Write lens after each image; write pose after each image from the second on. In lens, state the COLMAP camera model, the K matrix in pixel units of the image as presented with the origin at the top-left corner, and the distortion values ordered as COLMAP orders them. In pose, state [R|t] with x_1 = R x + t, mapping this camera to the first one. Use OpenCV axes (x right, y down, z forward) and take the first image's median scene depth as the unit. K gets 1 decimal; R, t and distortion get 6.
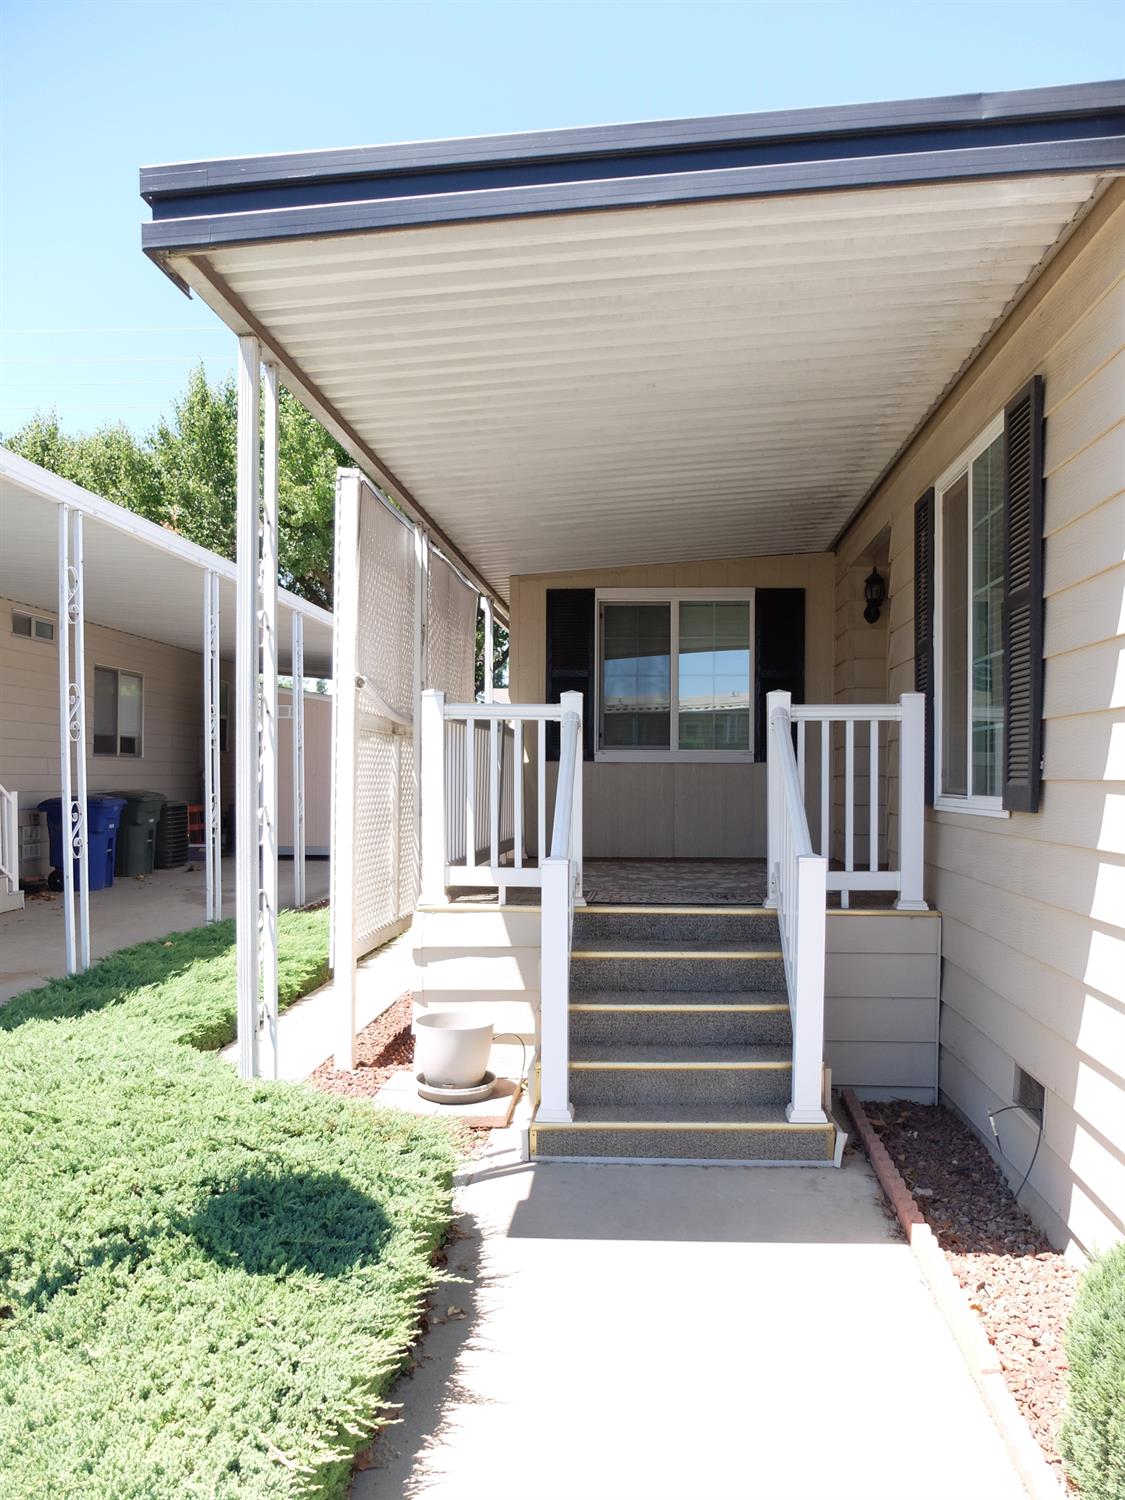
lens RADIAL K [[1226.5, 0, 565.1], [0, 1226.5, 779.6], [0, 0, 1]] dist [-0.021193, -0.006828]
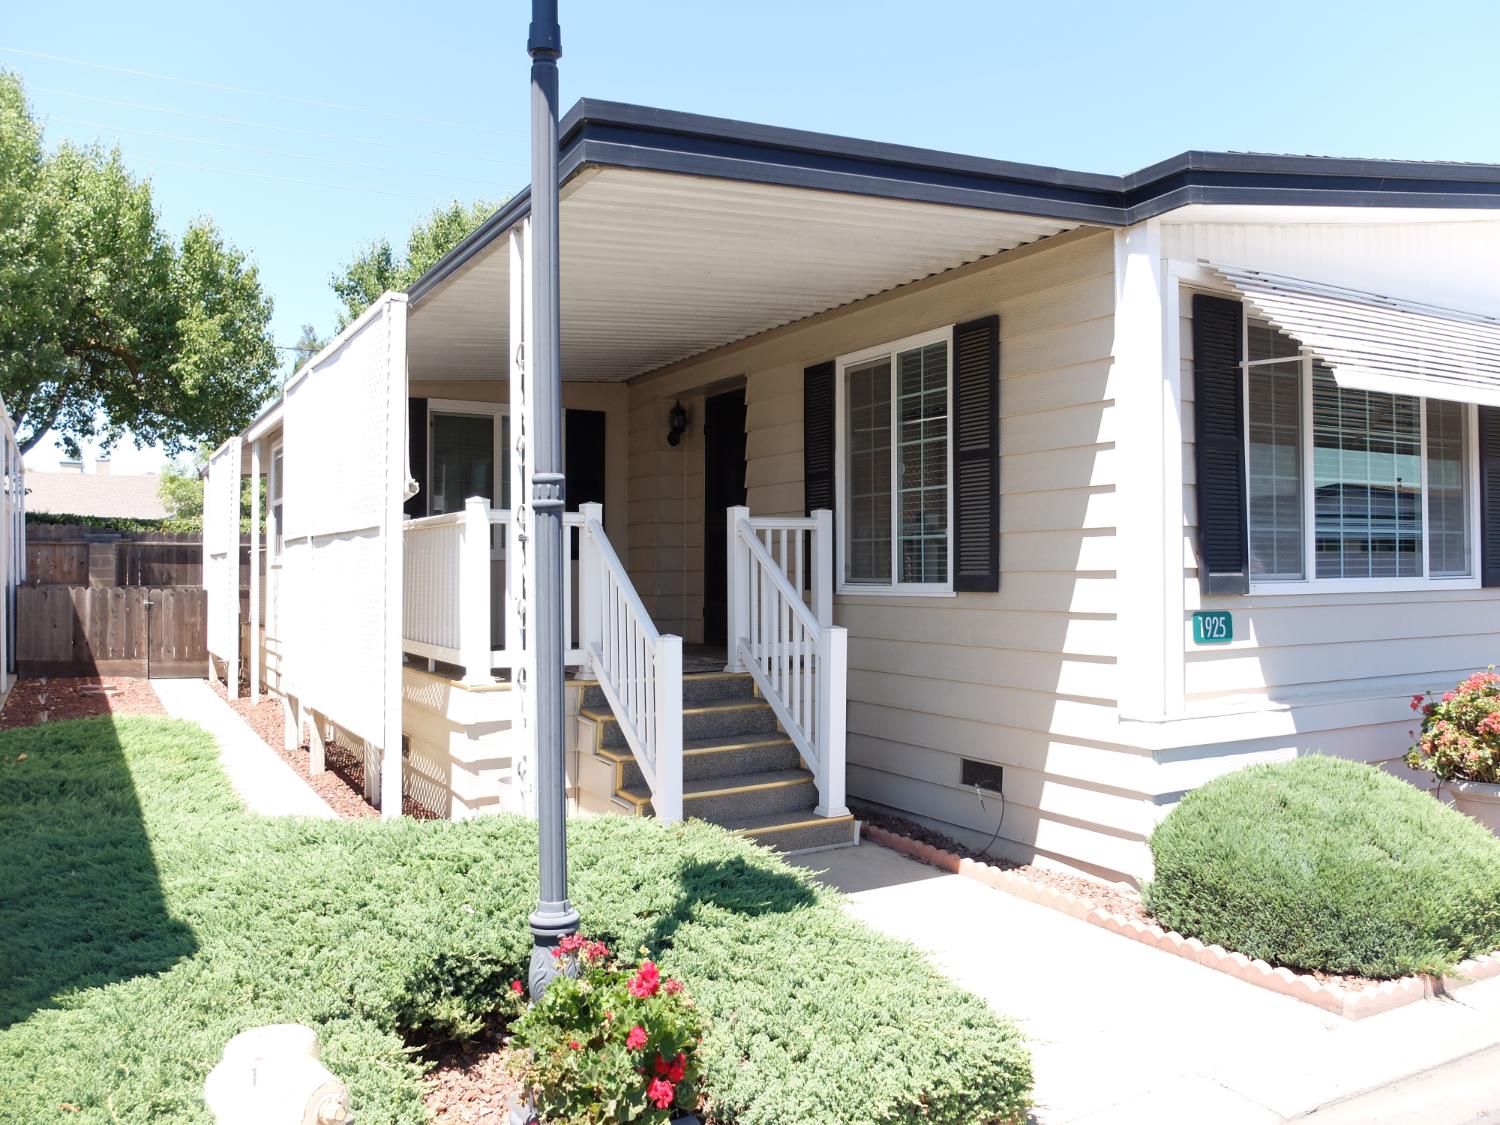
lens RADIAL K [[1226.5, 0, 798.2], [0, 1226.5, 561.7], [0, 0, 1]] dist [-0.021193, -0.006828]
pose [[0.813737, -0.003953, 0.581220, -0.547187], [0.011125, 0.999900, -0.008775, -0.000465], [-0.581127, 0.013607, 0.813699, -0.102766]]
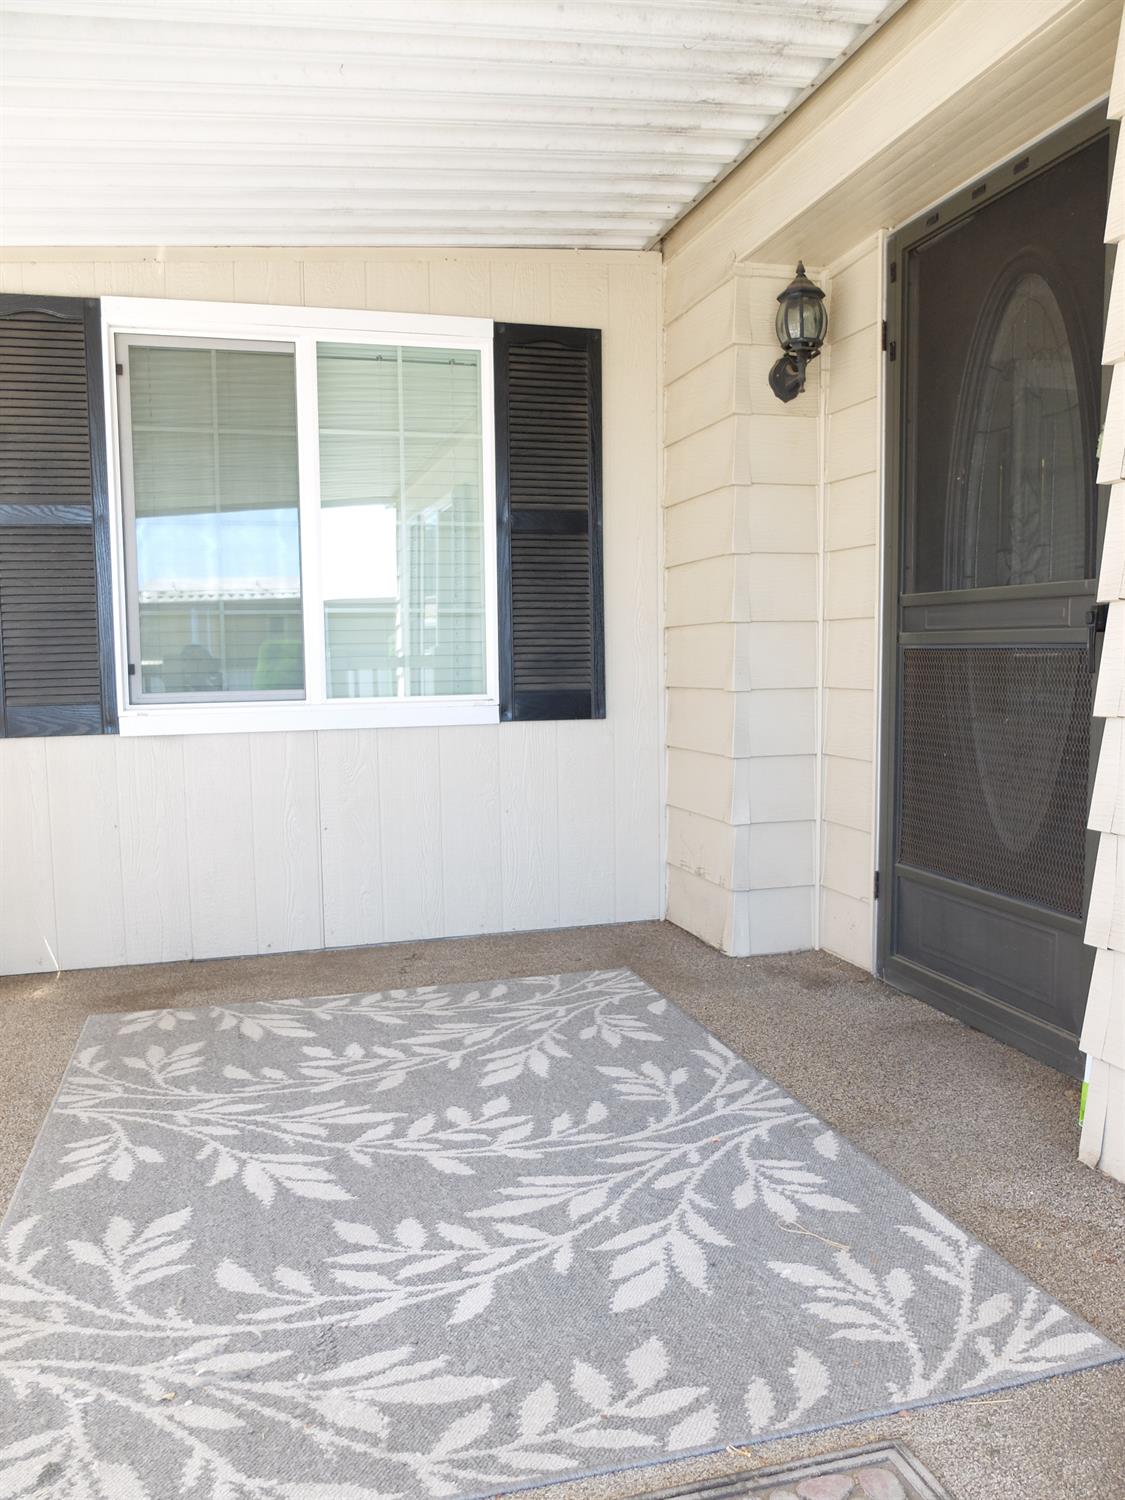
lens RADIAL K [[1226.5, 0, 565.1], [0, 1226.5, 779.6], [0, 0, 1]] dist [-0.021193, -0.006828]
pose [[0.934866, -0.053141, 0.351002, 0.030175], [0.019013, 0.994809, 0.099970, -0.061285], [-0.354492, -0.086785, 0.931023, 0.934344]]
